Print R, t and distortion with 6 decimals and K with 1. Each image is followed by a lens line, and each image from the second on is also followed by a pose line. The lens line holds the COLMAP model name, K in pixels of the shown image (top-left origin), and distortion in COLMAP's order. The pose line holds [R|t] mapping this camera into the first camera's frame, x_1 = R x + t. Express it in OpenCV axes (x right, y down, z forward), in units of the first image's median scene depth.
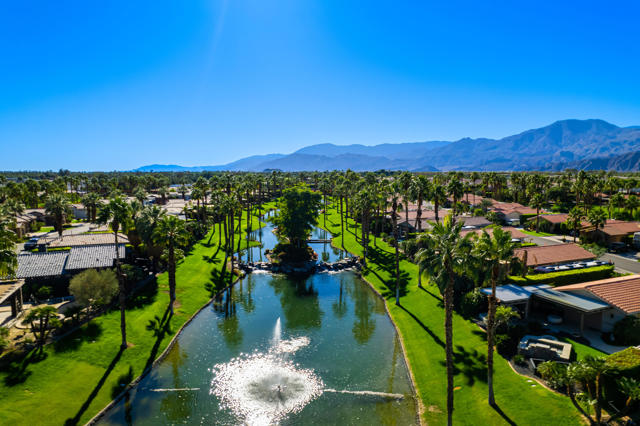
lens RADIAL K [[406.3, 0, 321.6], [0, 406.3, 213.5], [0, 0, 1]] dist [-0.072834, 0.061977]
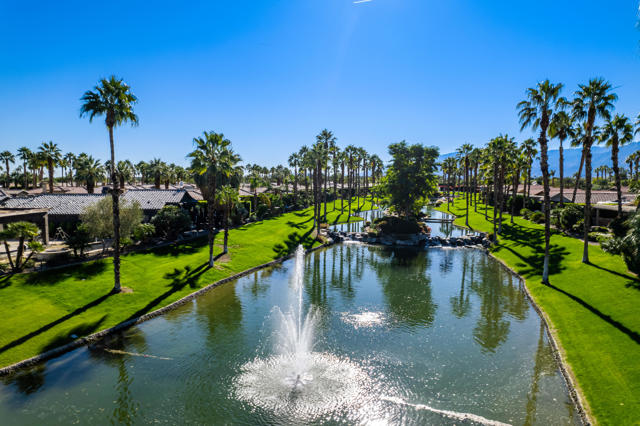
lens RADIAL K [[406.3, 0, 321.6], [0, 406.3, 213.5], [0, 0, 1]] dist [-0.072834, 0.061977]
pose [[0.948023, 0.029722, -0.316812, 0.044353], [-0.036350, 0.999226, -0.015030, 0.113641], [0.316120, 0.025765, 0.948369, 0.255277]]
